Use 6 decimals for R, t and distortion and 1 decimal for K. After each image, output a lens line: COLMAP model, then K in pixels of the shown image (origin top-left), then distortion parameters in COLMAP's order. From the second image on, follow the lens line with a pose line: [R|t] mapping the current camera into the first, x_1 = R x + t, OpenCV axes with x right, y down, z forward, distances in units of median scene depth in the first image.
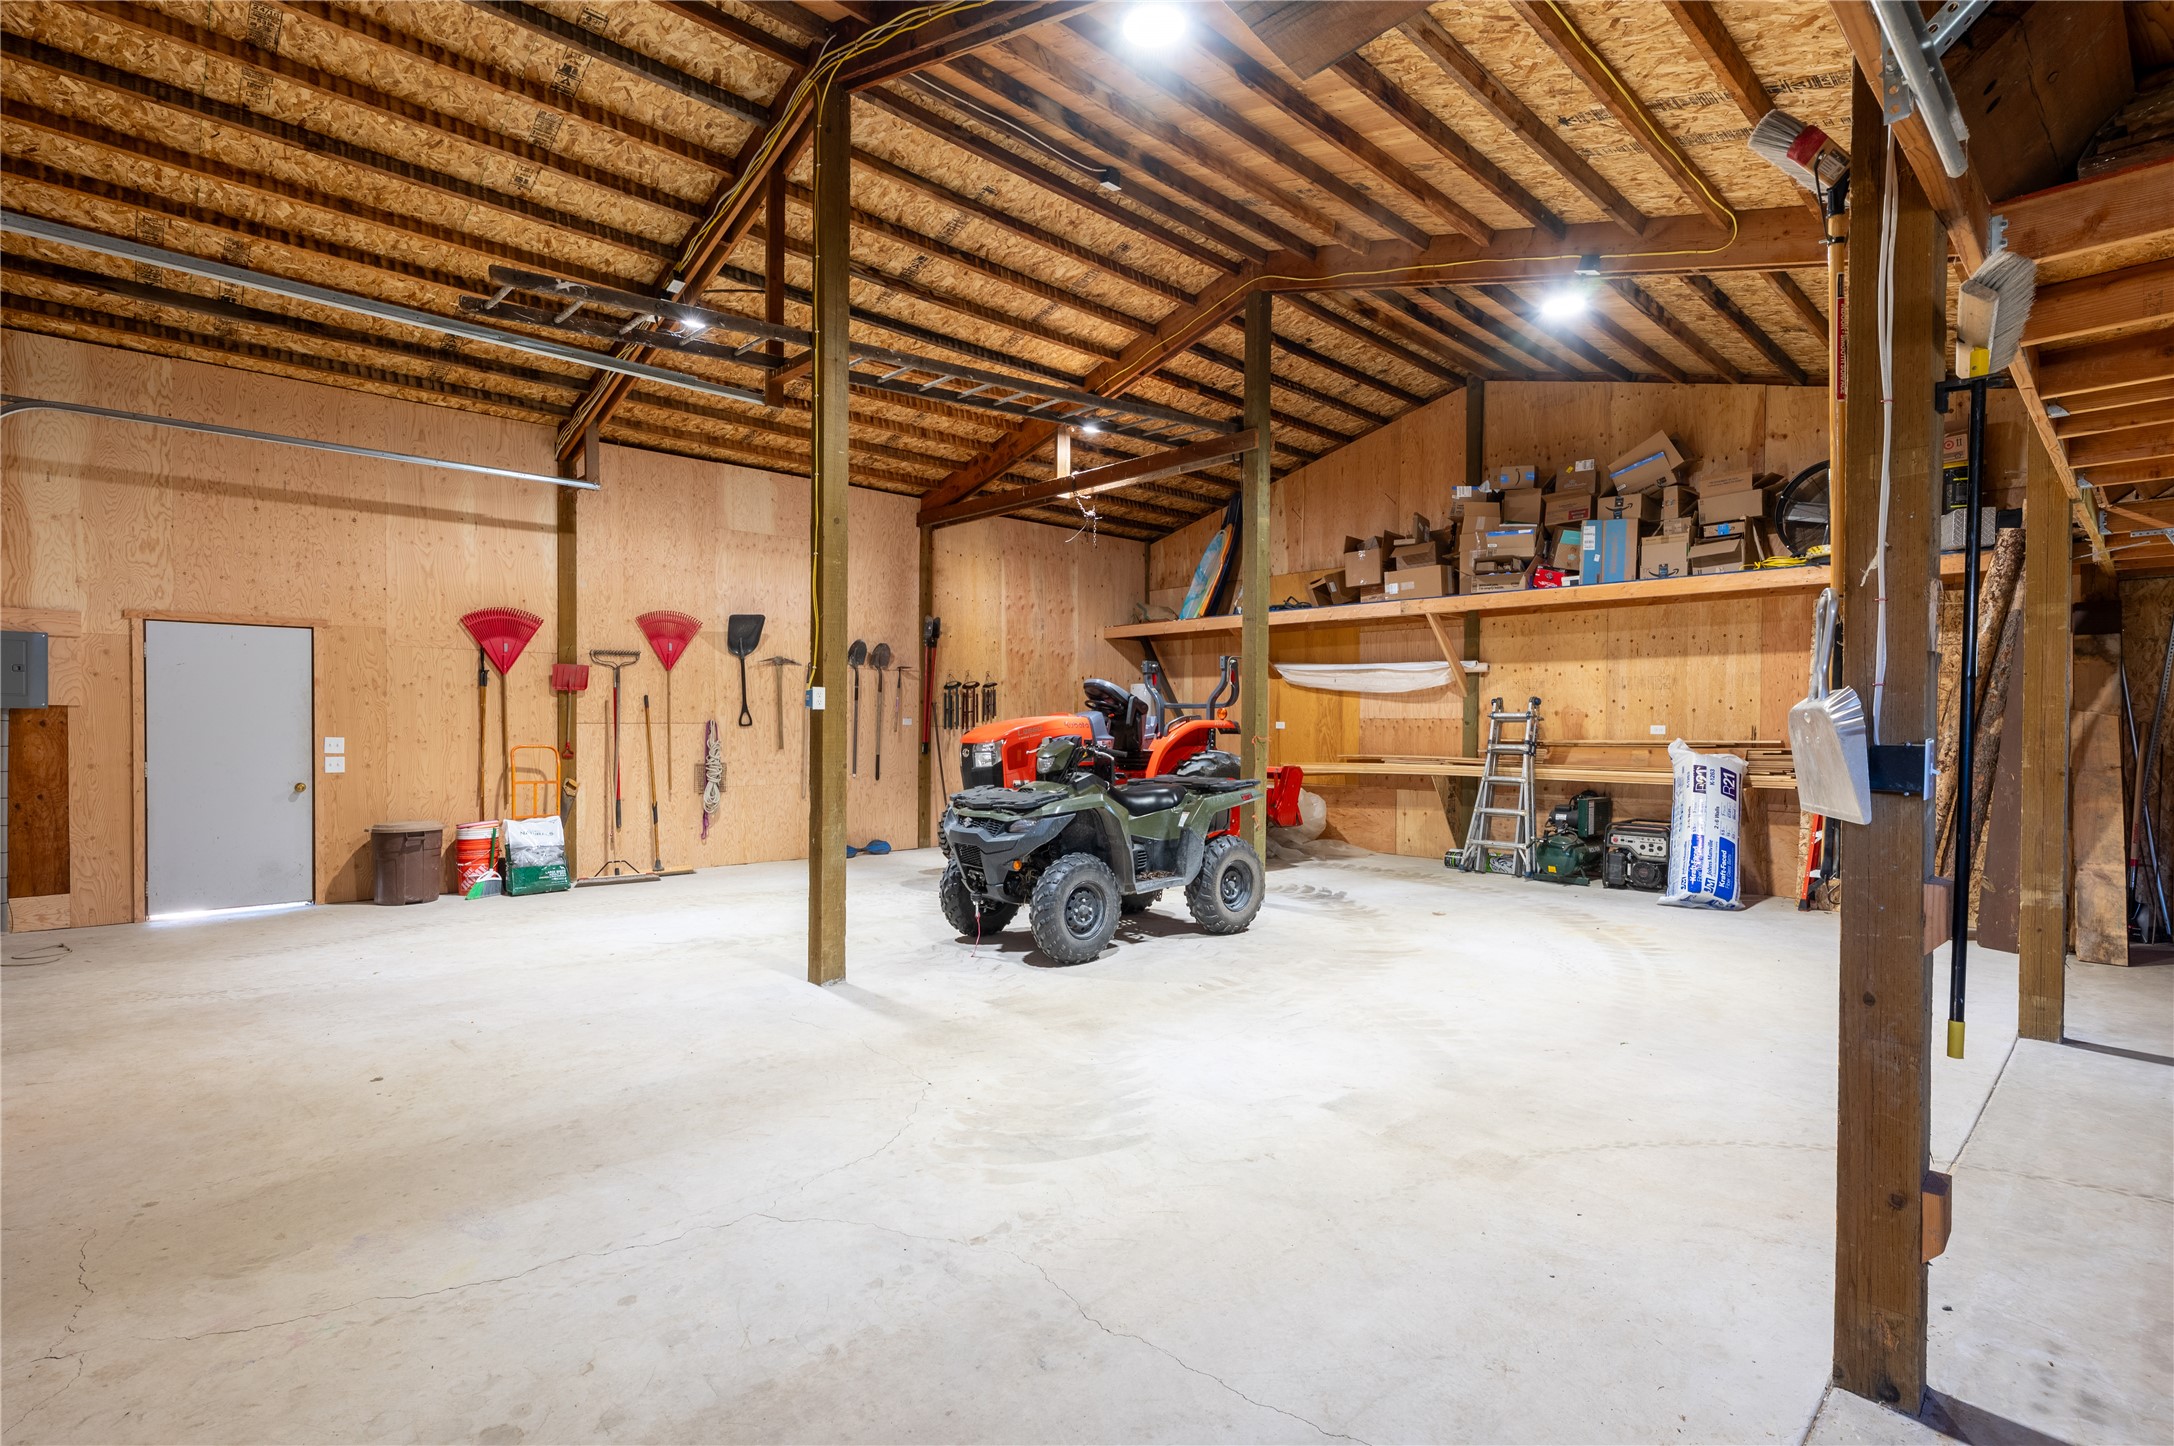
lens RADIAL K [[1025.9, 0, 1086.9], [0, 1025.9, 732.8], [0, 0, 1]] dist [-0.001356, -0.000104]
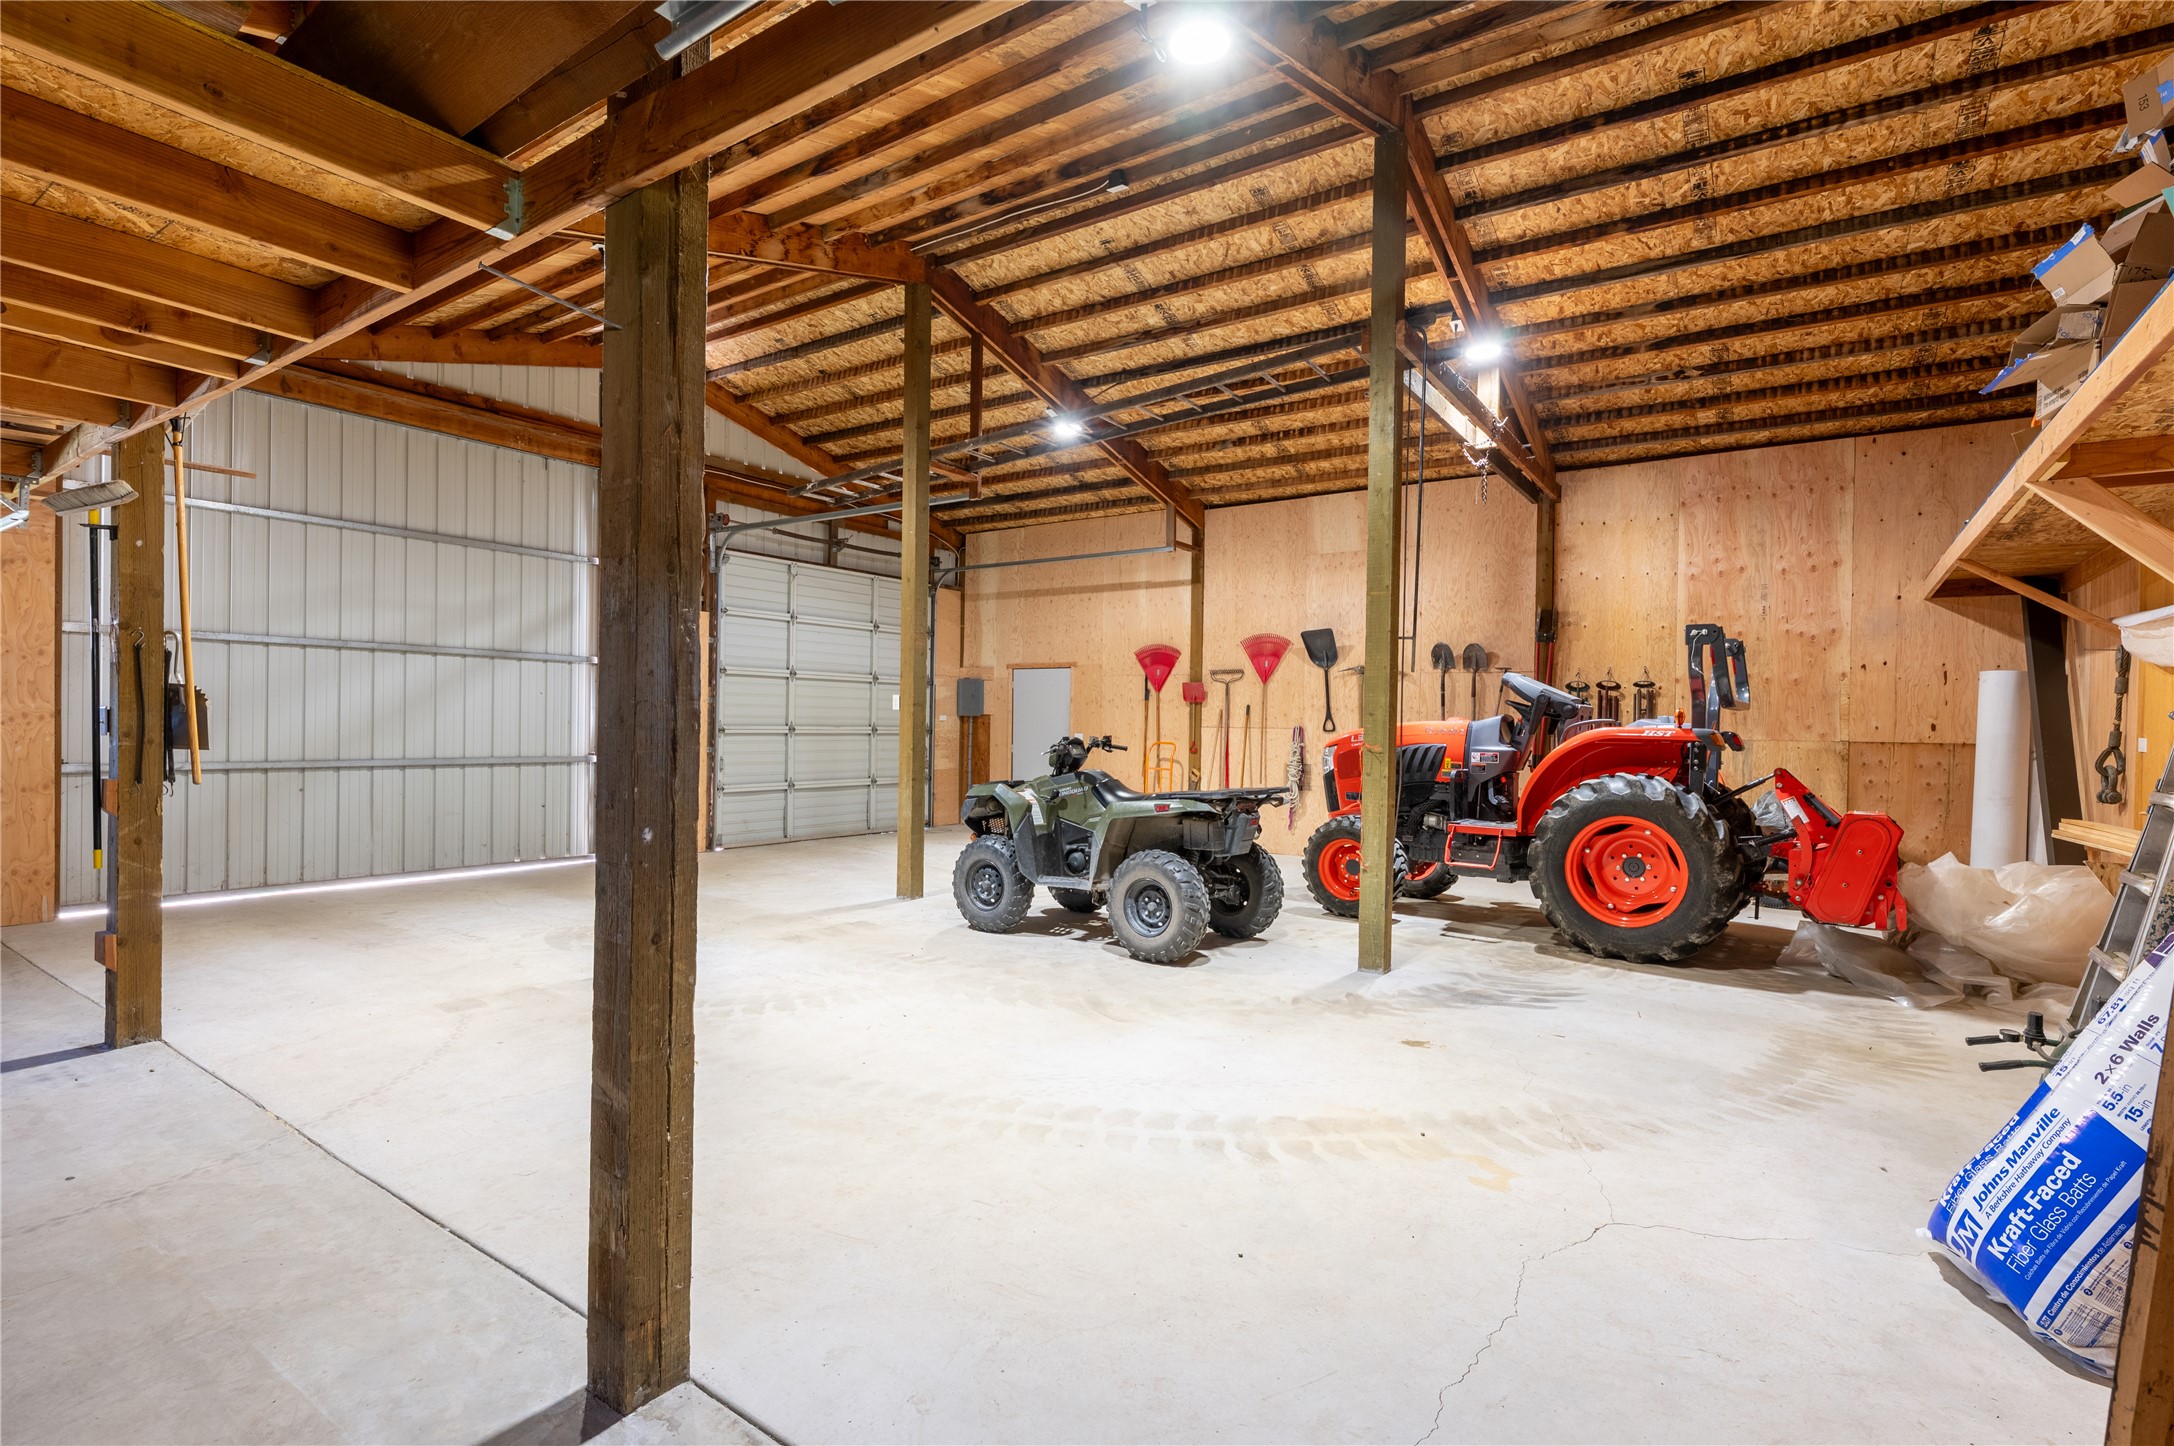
lens RADIAL K [[1025.9, 0, 1086.9], [0, 1025.9, 732.8], [0, 0, 1]] dist [-0.001356, -0.000104]
pose [[0.209165, 0.007769, -0.977849, 0.728665], [-0.028223, 0.999600, 0.001905, -0.000134], [0.977473, 0.027200, 0.209301, 0.561145]]
